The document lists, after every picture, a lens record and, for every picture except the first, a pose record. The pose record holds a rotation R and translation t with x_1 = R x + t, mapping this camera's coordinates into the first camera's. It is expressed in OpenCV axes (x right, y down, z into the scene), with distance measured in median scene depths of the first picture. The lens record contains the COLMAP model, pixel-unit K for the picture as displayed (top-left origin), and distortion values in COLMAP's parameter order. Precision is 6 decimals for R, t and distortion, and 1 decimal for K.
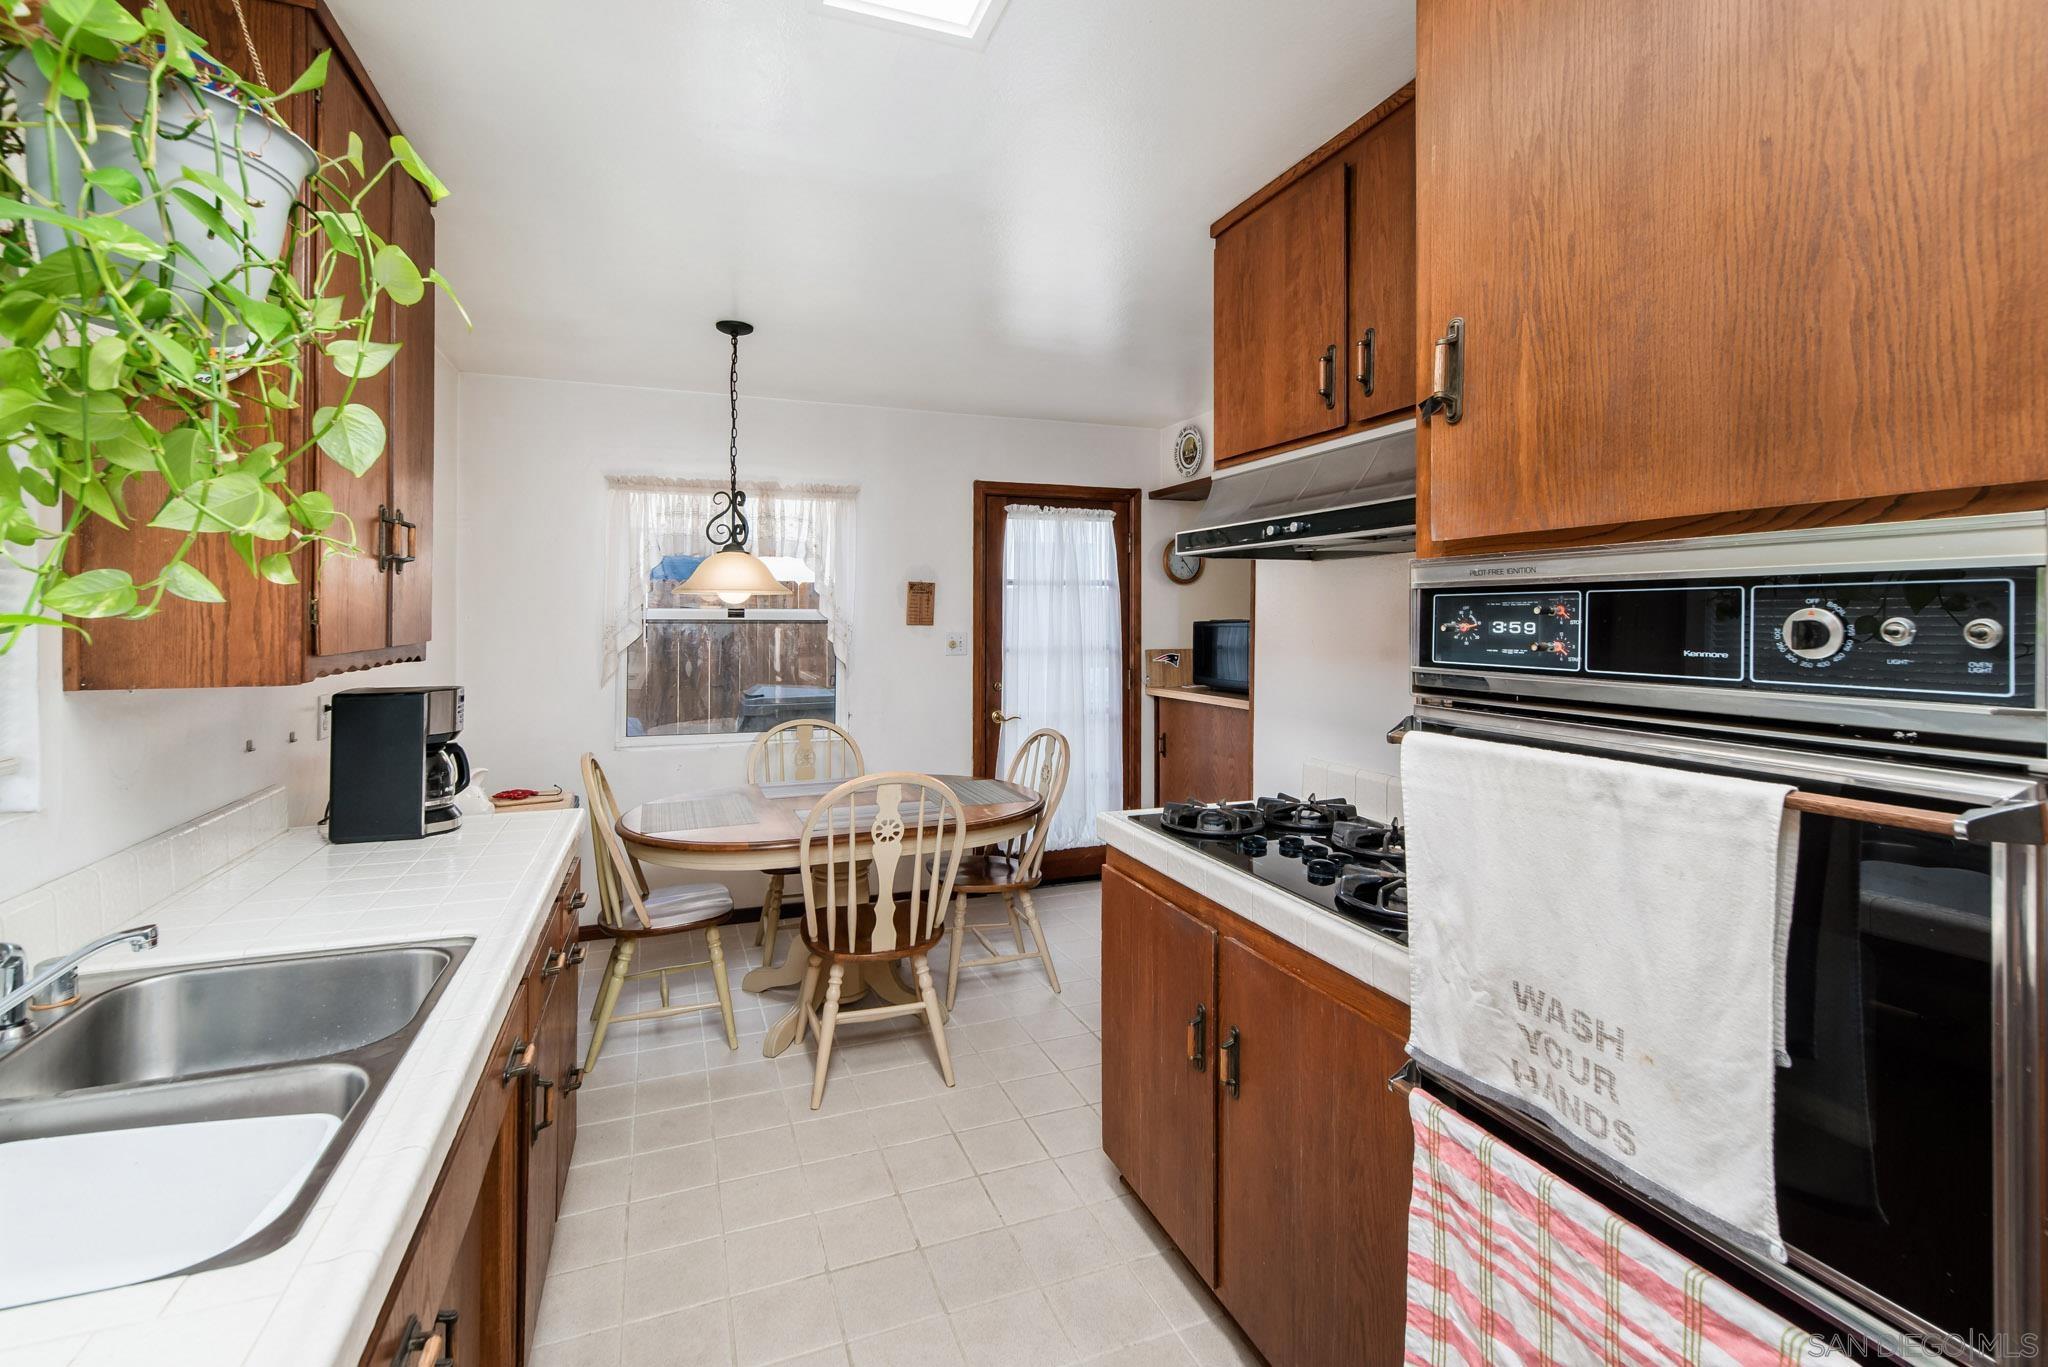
lens RADIAL K [[923.3, 0, 1026.2], [0, 923.3, 614.9], [0, 0, 1]] dist [0.000454, 0.000717]
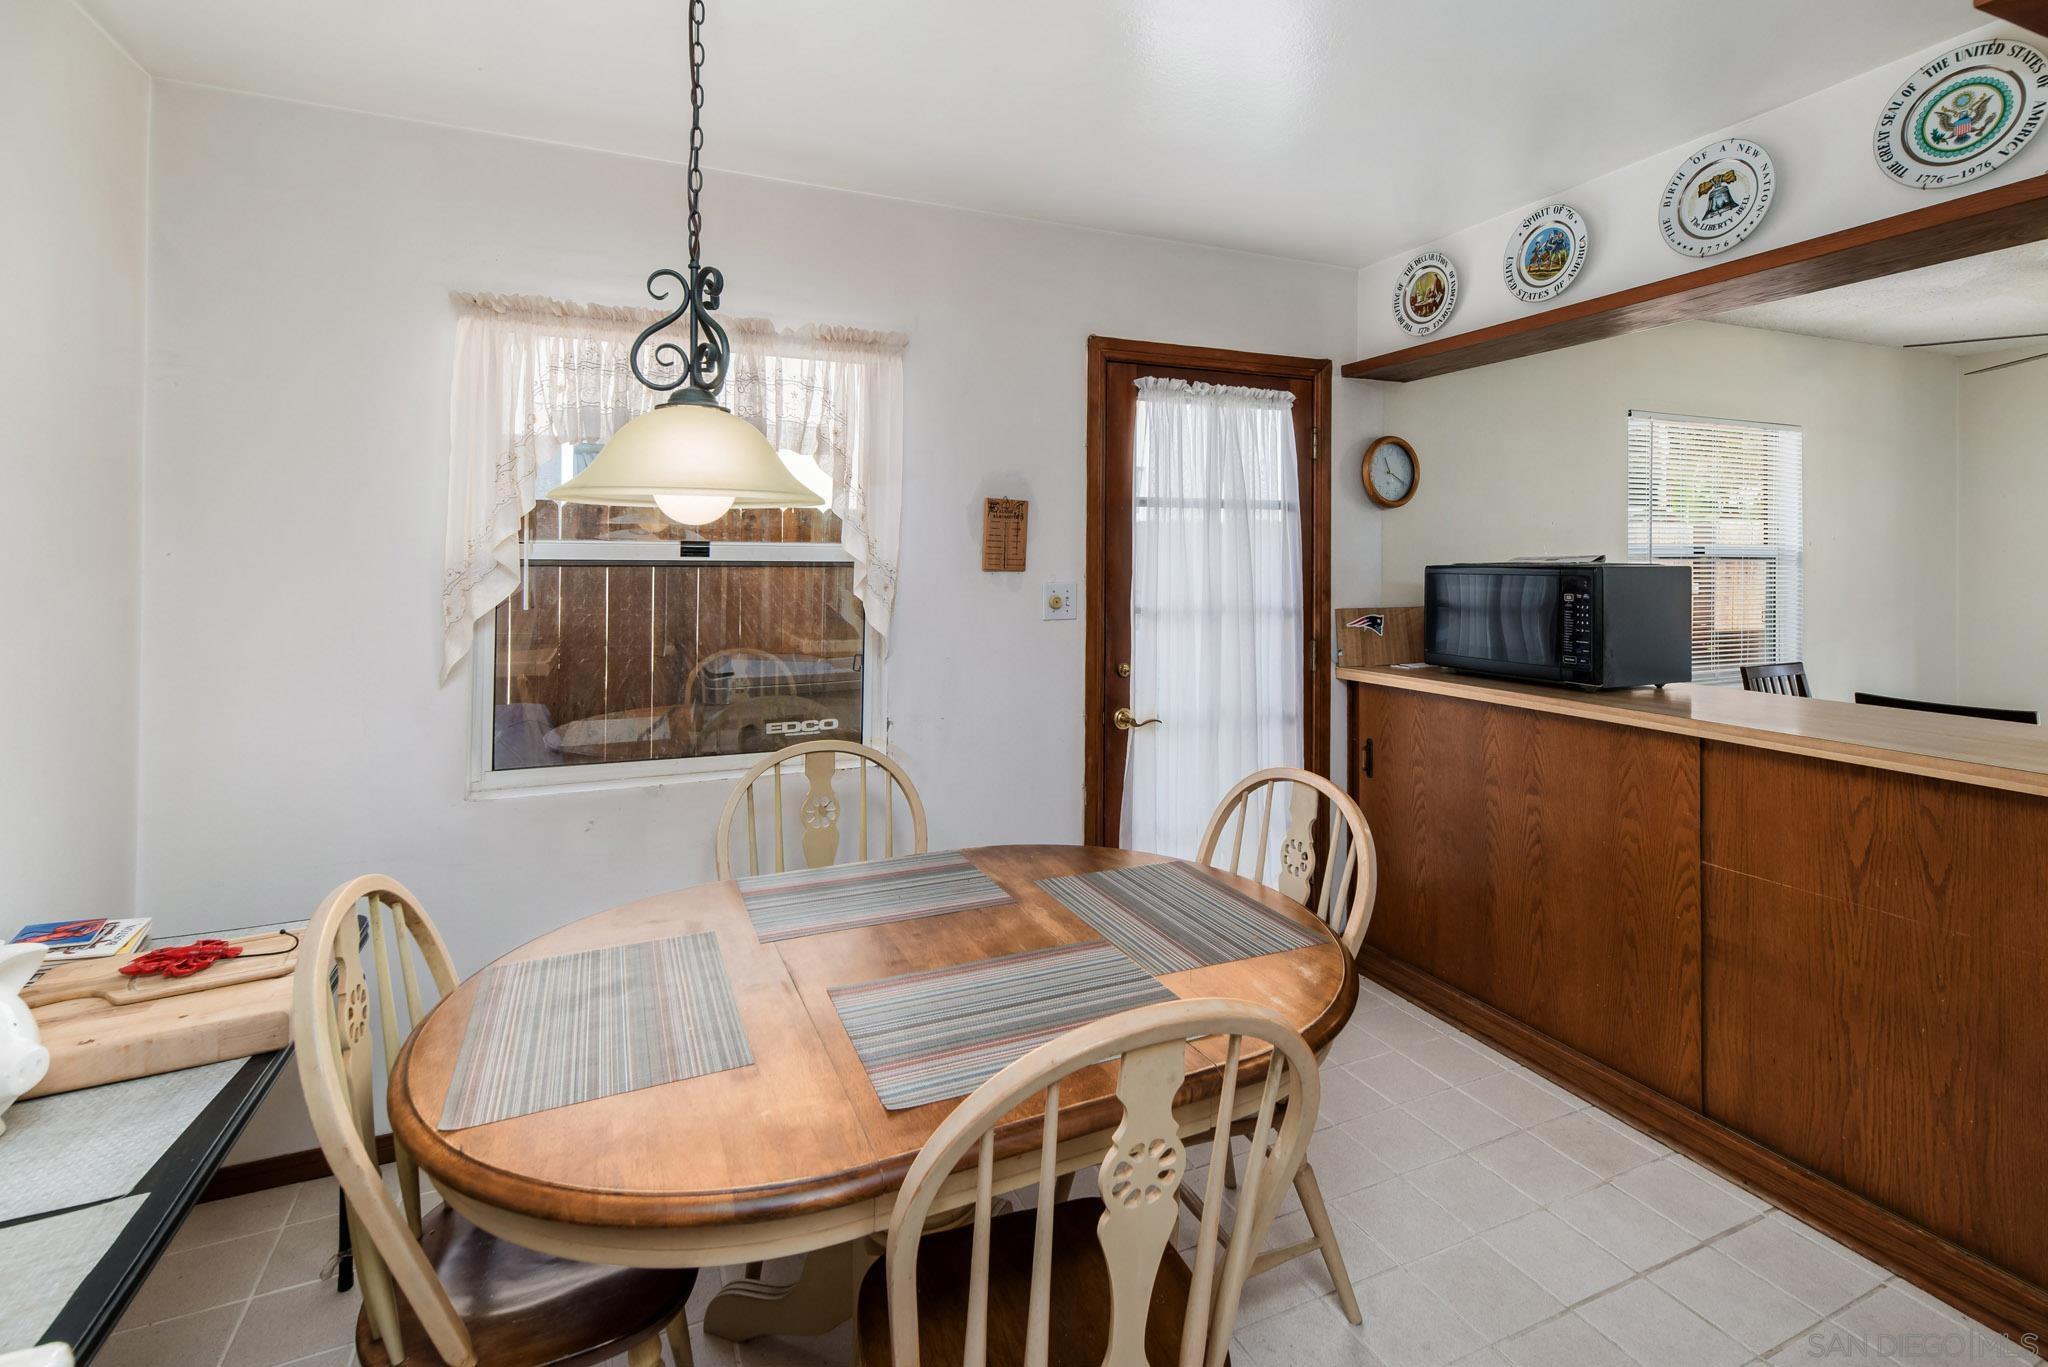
lens RADIAL K [[923.3, 0, 1022.7], [0, 923.3, 539.9], [0, 0, 1]] dist [0.000454, 0.000717]
pose [[0.999084, 0.002757, 0.042702, -0.127724], [-0.001851, 0.999773, -0.021234, 0.003547], [-0.042751, 0.021135, 0.998862, 0.396288]]
